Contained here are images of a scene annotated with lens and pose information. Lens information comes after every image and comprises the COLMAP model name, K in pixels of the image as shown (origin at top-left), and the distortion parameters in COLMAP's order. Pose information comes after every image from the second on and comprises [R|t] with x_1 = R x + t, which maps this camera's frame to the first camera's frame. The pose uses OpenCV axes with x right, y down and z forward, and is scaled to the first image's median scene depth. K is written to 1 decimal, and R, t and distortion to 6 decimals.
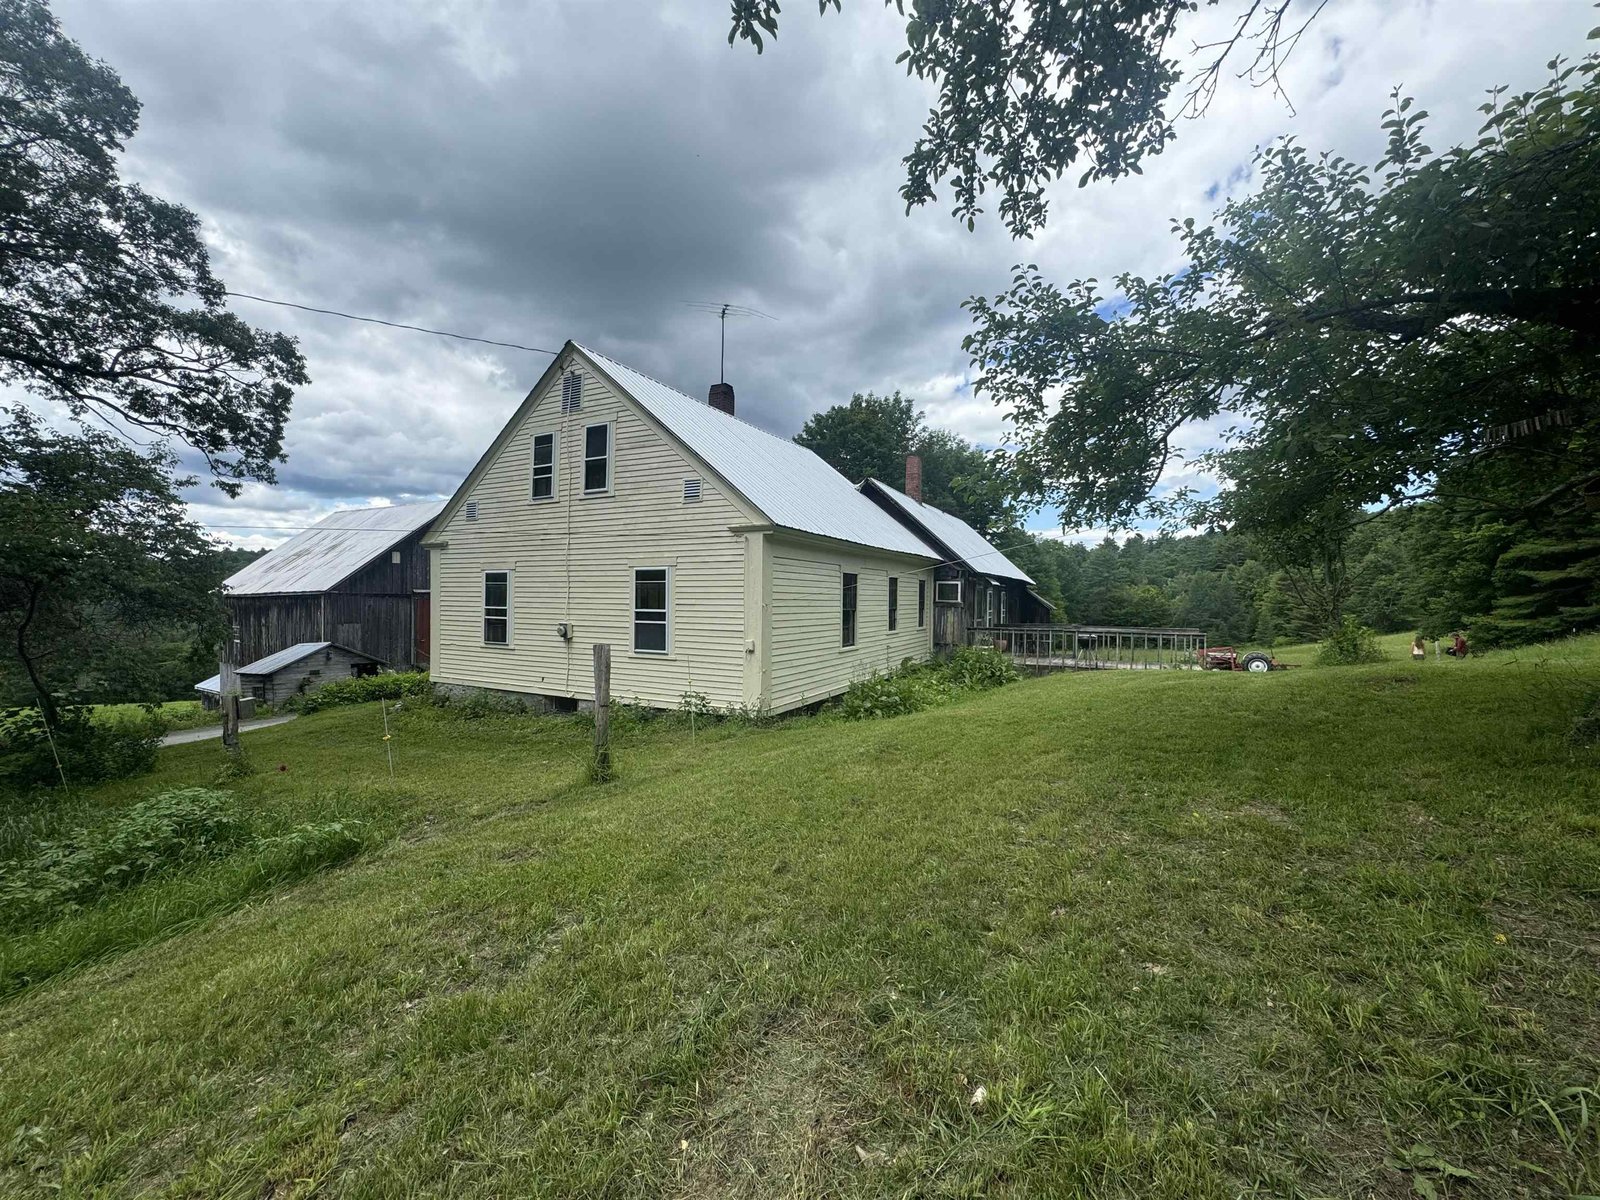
lens RADIAL K [[638.8, 0, 800.0], [0, 638.8, 600.0], [0, 0, 1]] dist [-0.003367, -0.000197]
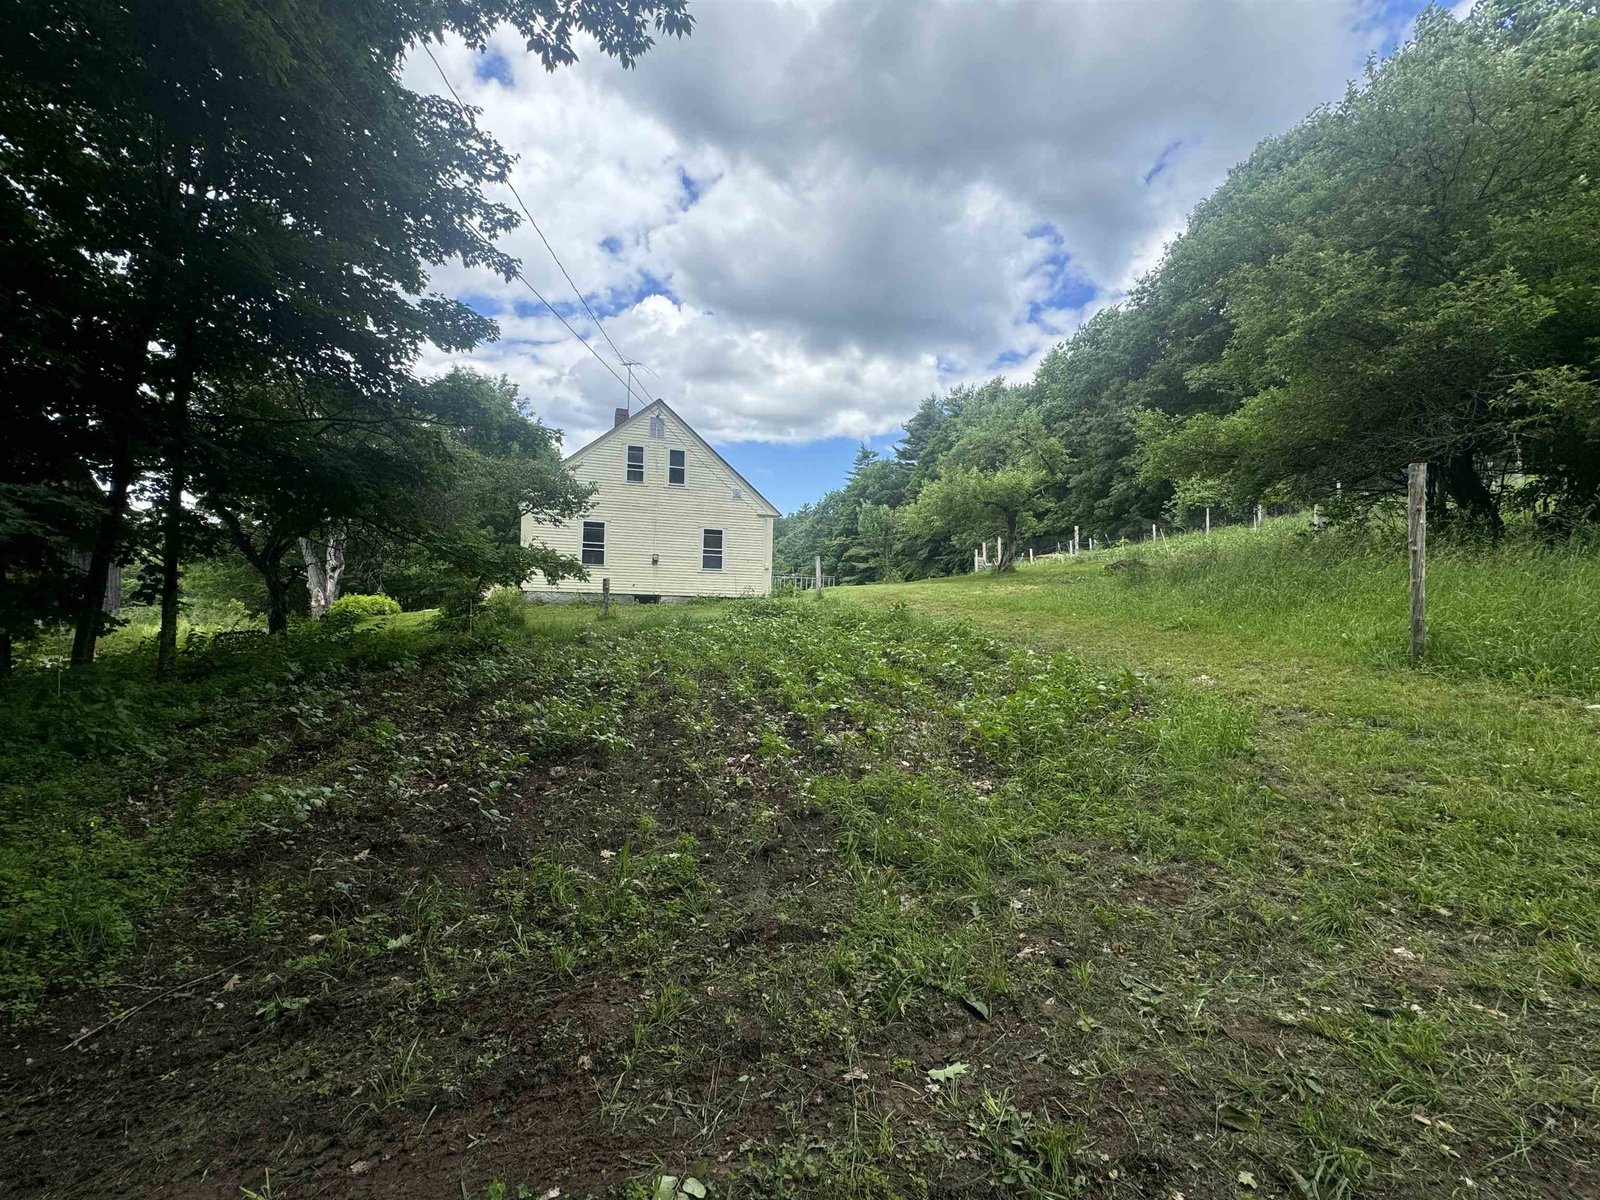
lens RADIAL K [[640.2, 0, 800.0], [0, 640.2, 600.0], [0, 0, 1]] dist [0.017177, -0.000662]
pose [[0.661100, 0.002152, 0.750295, -2.071349], [-0.024401, 0.999529, 0.018633, 0.174367], [-0.749901, -0.030626, 0.660840, -0.744439]]
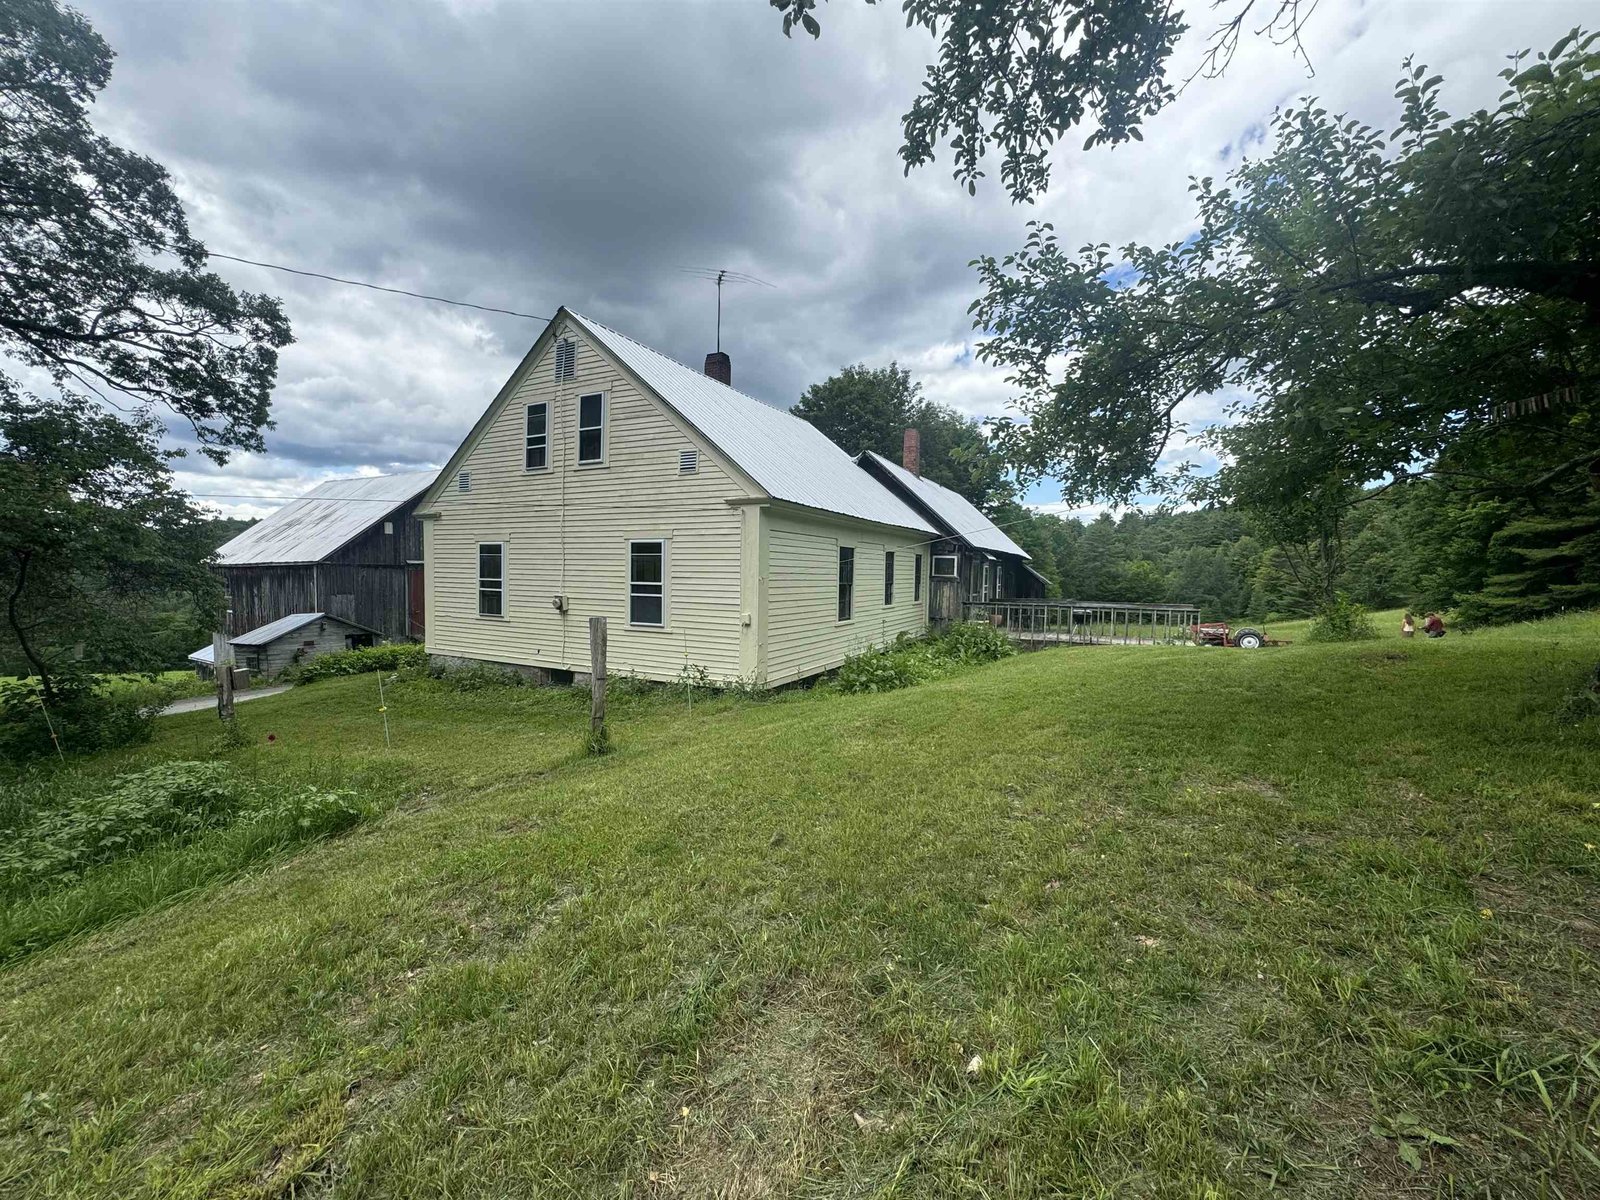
lens RADIAL K [[637.1, 0, 796.2], [0, 637.1, 598.8], [0, 0, 1]] dist [-0.001684, -0.000552]
pose [[0.999969, 0.006392, 0.004517, -0.006413], [-0.006571, 0.999139, 0.040959, -0.002229], [-0.004251, -0.040987, 0.999151, 0.008206]]
